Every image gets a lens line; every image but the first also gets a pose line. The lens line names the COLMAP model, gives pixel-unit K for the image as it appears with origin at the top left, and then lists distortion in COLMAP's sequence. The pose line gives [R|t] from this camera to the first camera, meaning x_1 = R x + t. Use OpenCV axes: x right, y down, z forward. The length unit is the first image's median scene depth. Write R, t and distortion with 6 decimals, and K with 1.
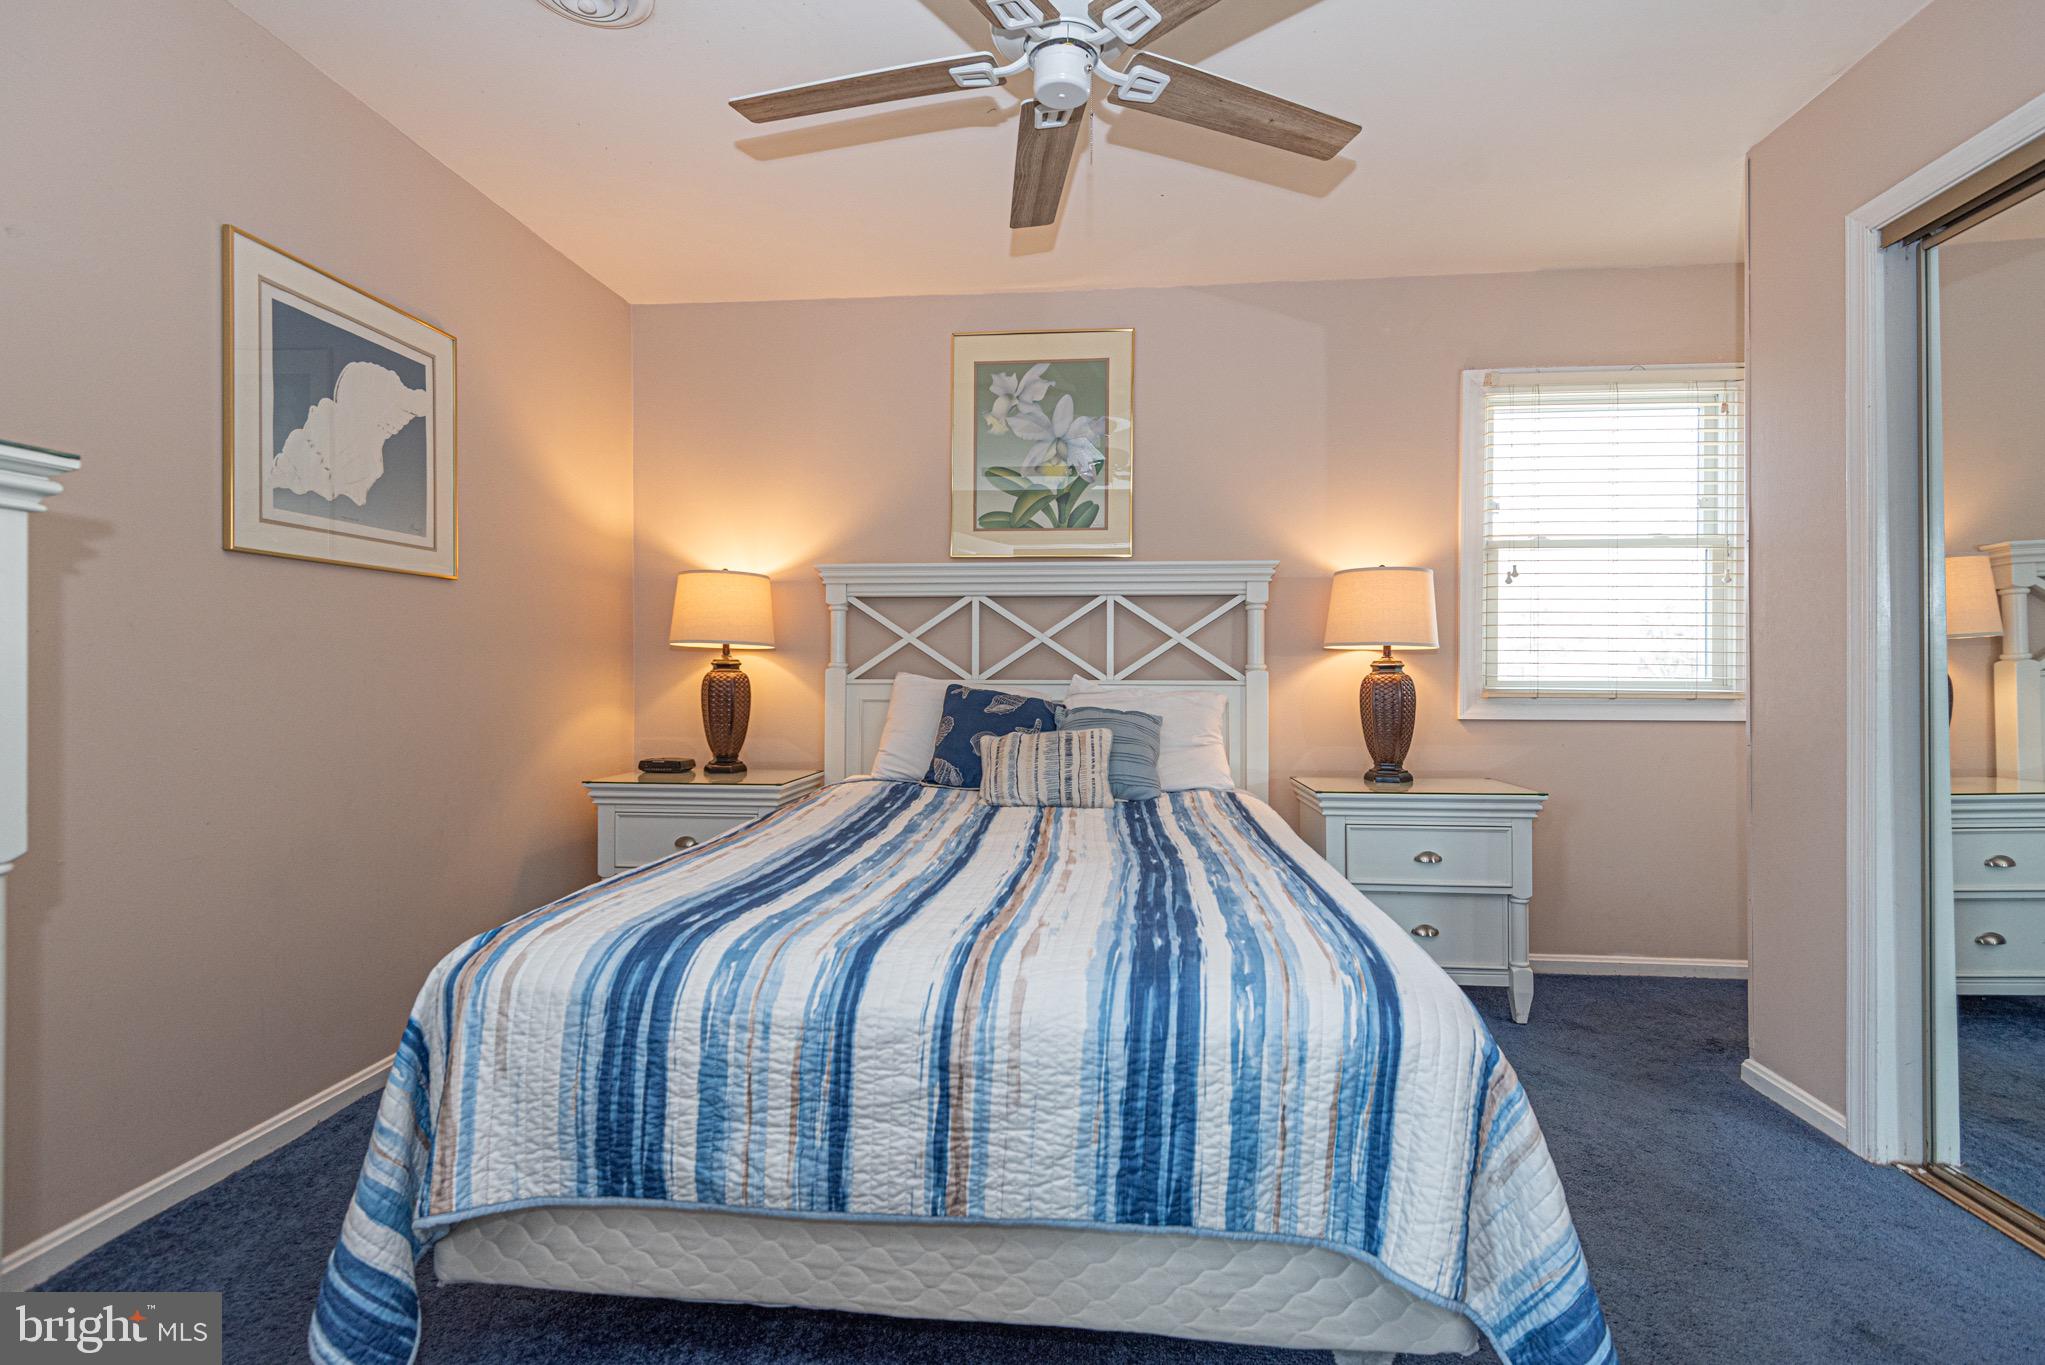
lens RADIAL K [[950.7, 0, 1038.1], [0, 950.7, 674.1], [0, 0, 1]] dist [0.012691, -0.000194]
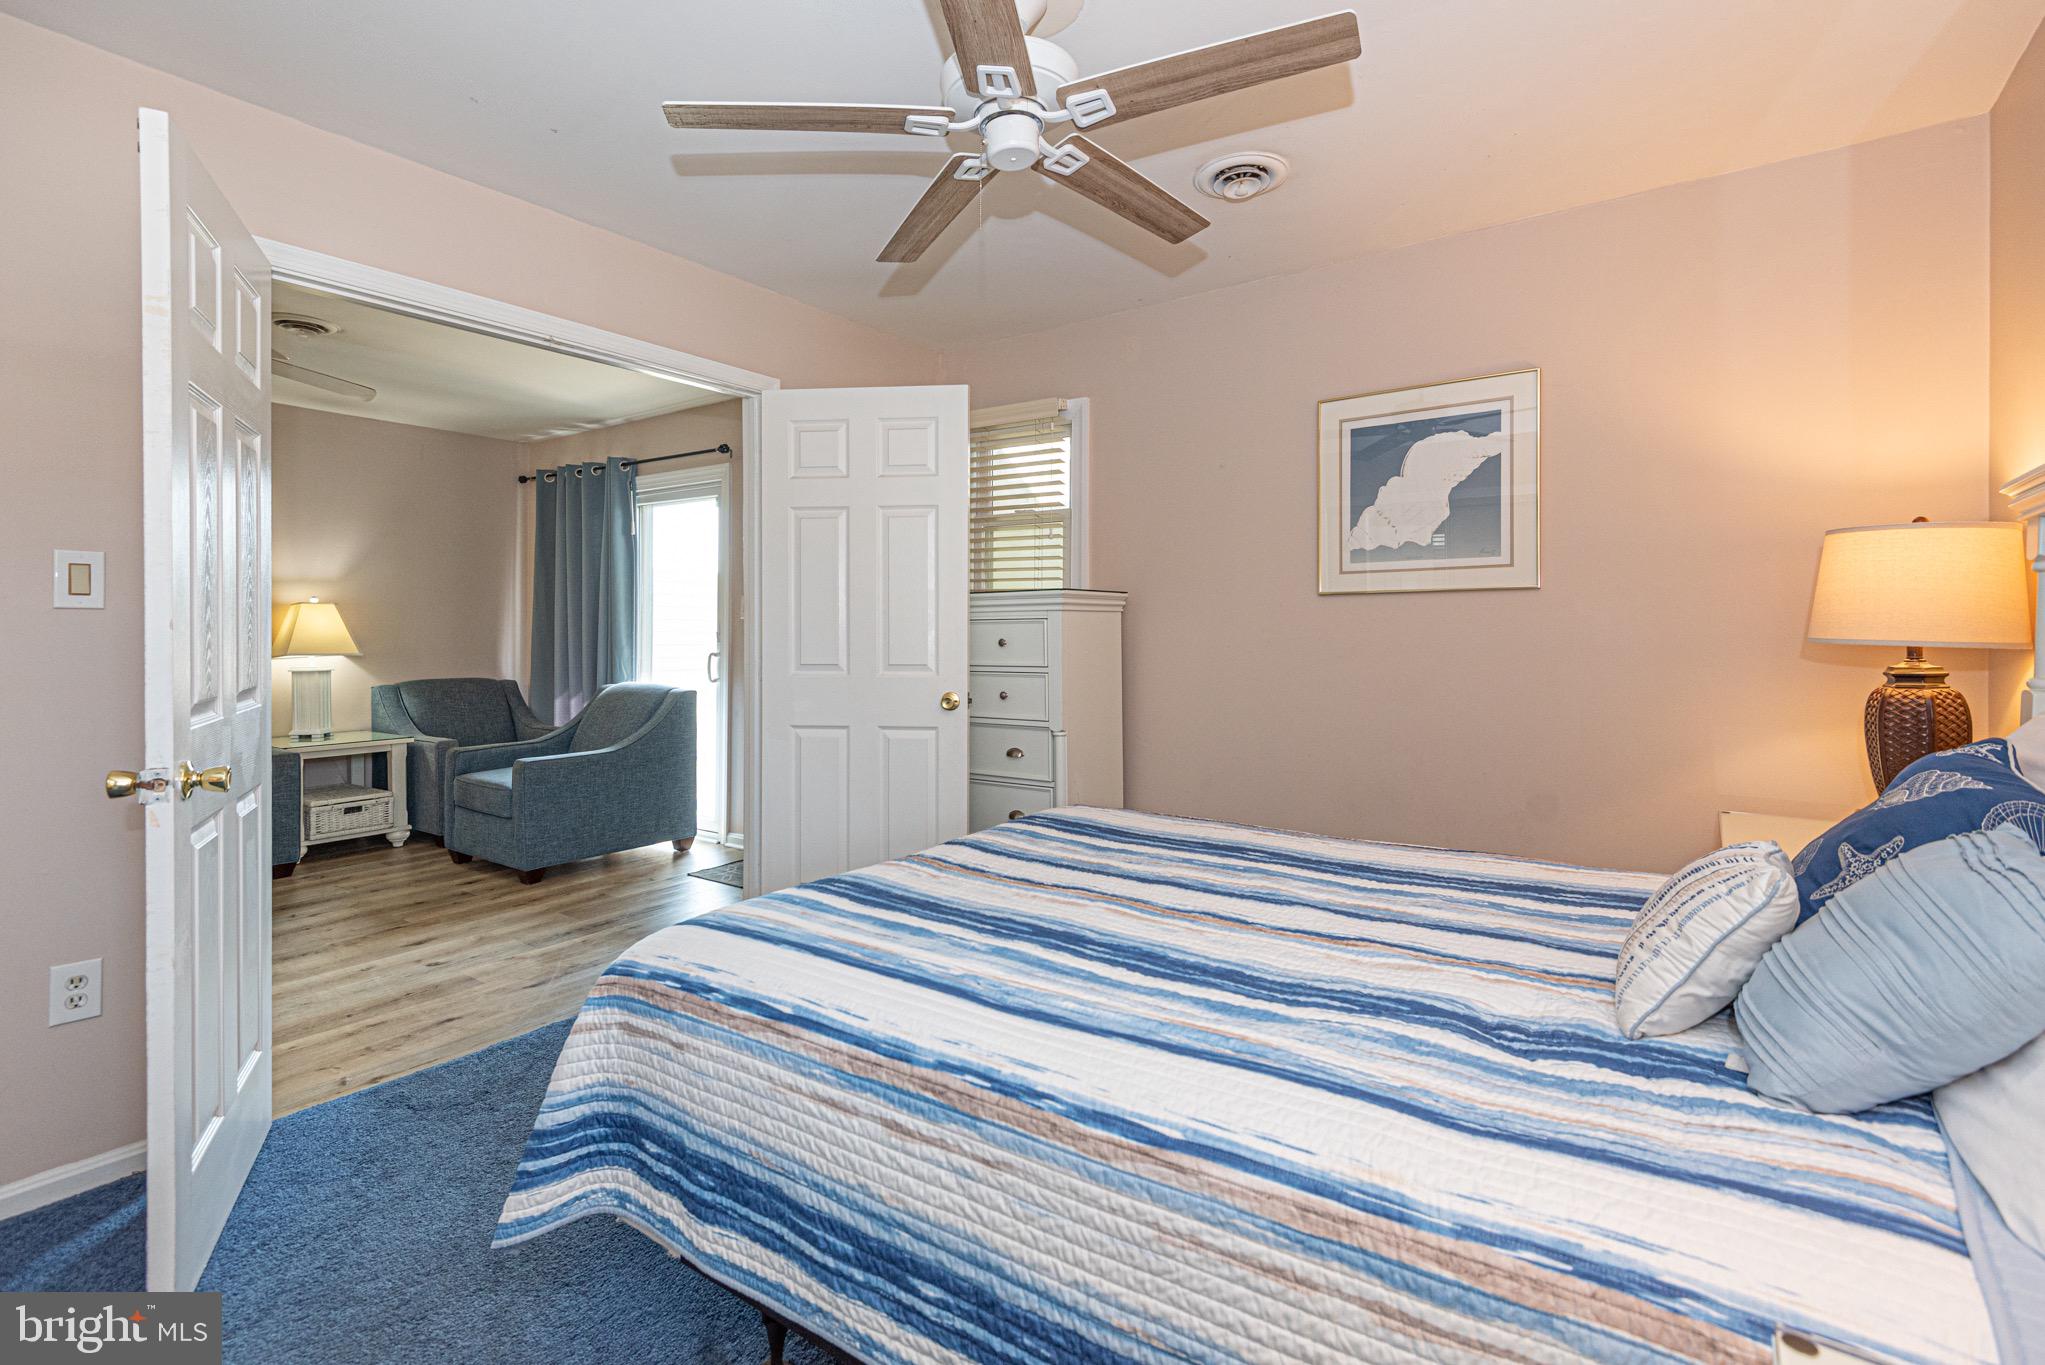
lens RADIAL K [[950.7, 0, 1038.1], [0, 950.7, 674.1], [0, 0, 1]] dist [0.012691, -0.000194]
pose [[-0.486578, 0.047673, -0.872335, 0.739064], [0.005380, 0.998655, 0.051575, -0.068275], [0.873621, 0.020403, -0.486180, 1.187392]]
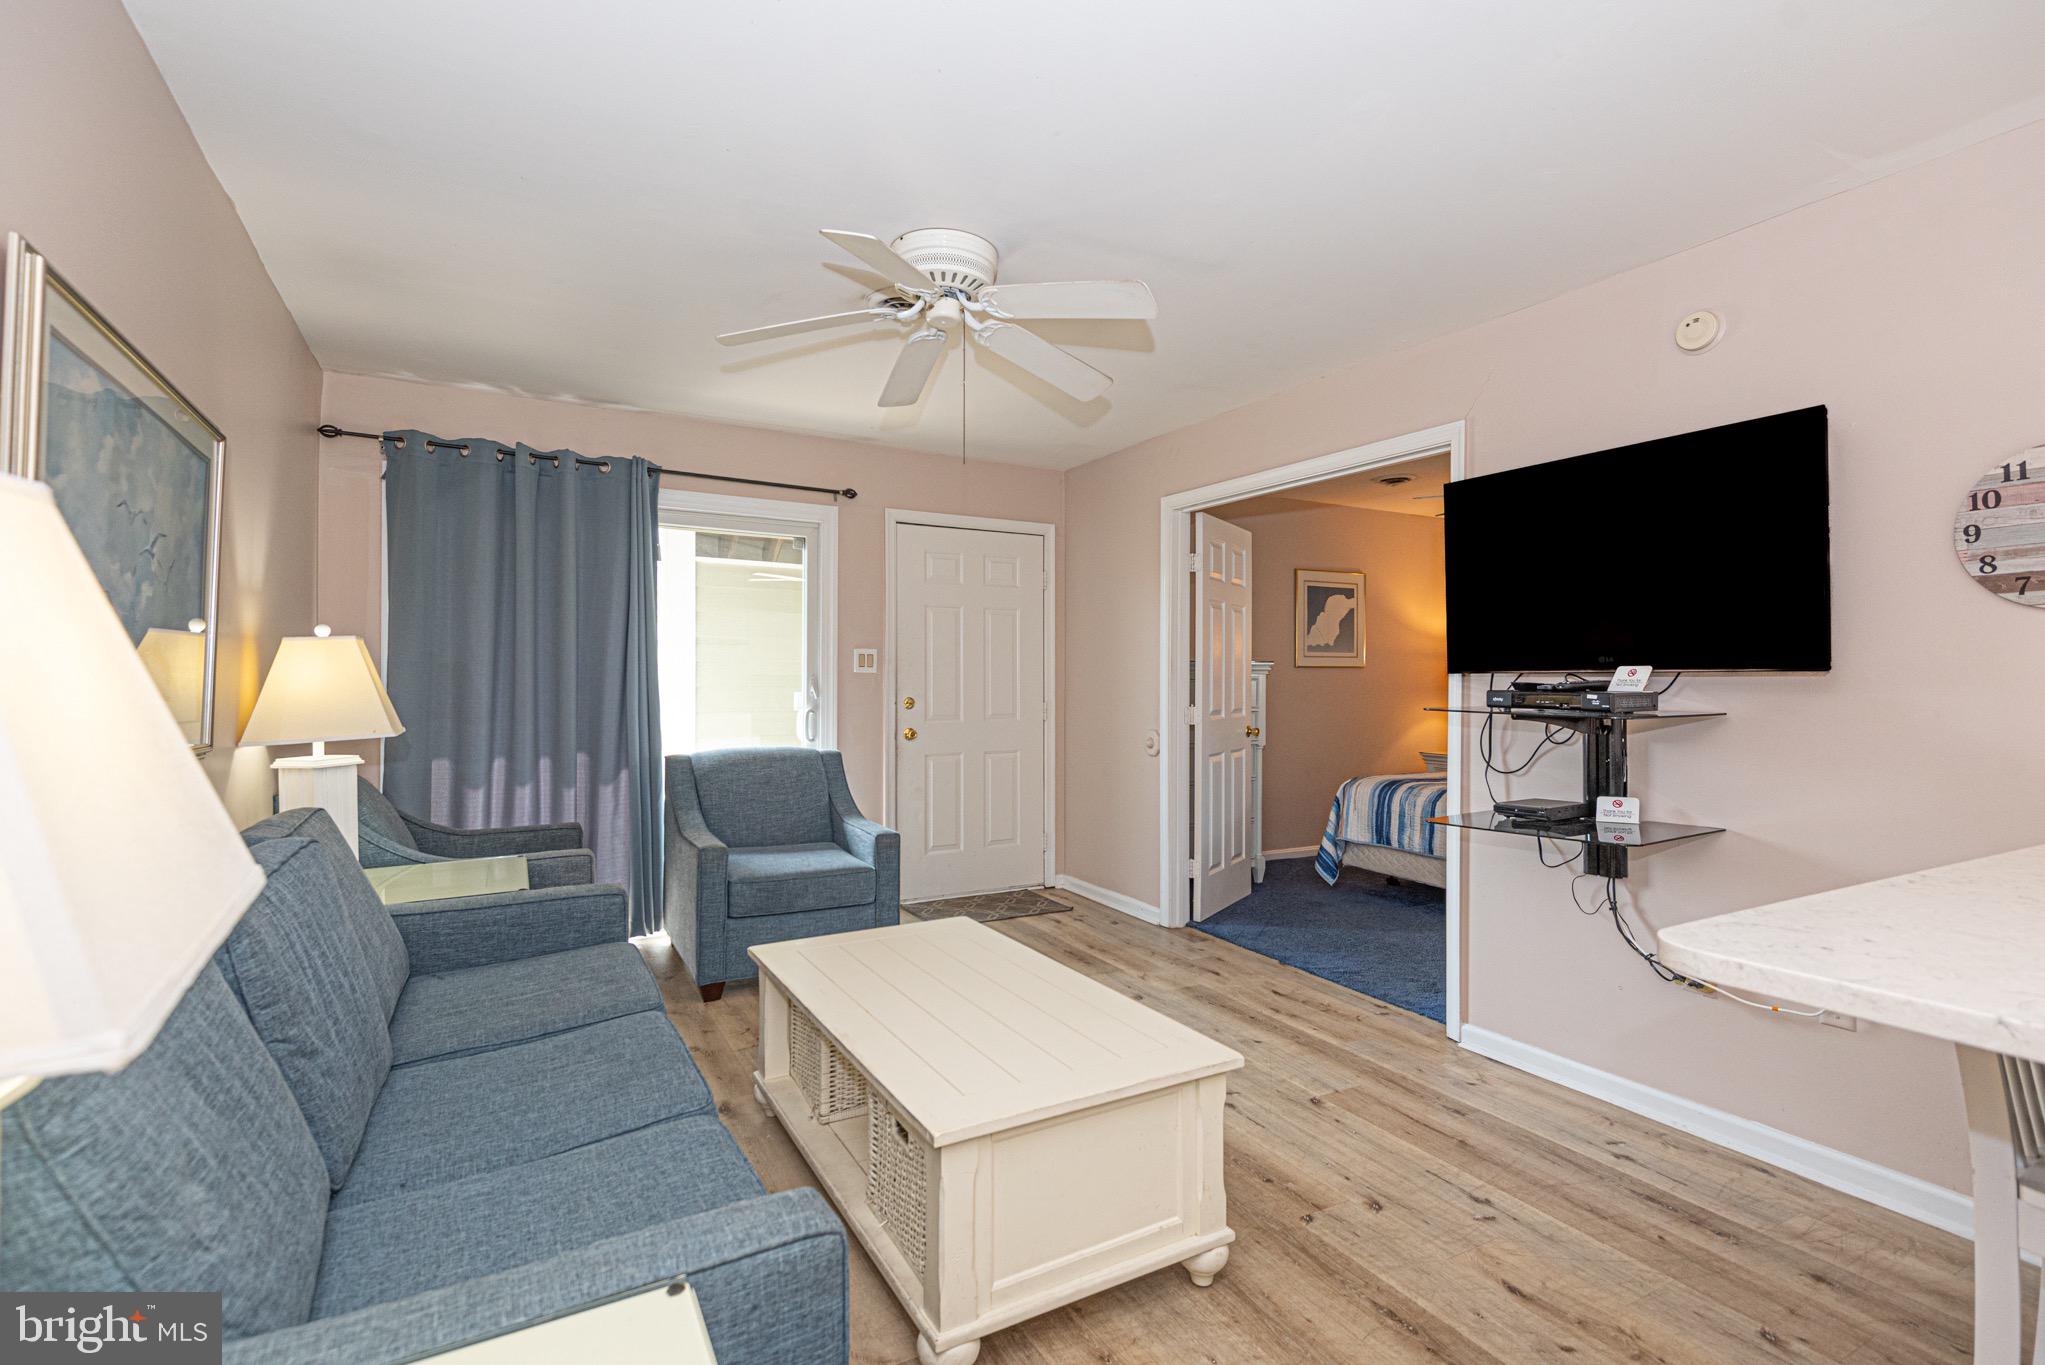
lens RADIAL K [[939.1, 0, 998.5], [0, 939.1, 683.3], [0, 0, 1]] dist [0.000412, -0.000041]
pose [[0.553761, 0.000673, -0.832675, 1.074239], [-0.004788, 0.999986, -0.002376, -0.054619], [0.832662, 0.005302, 0.553757, -1.379947]]
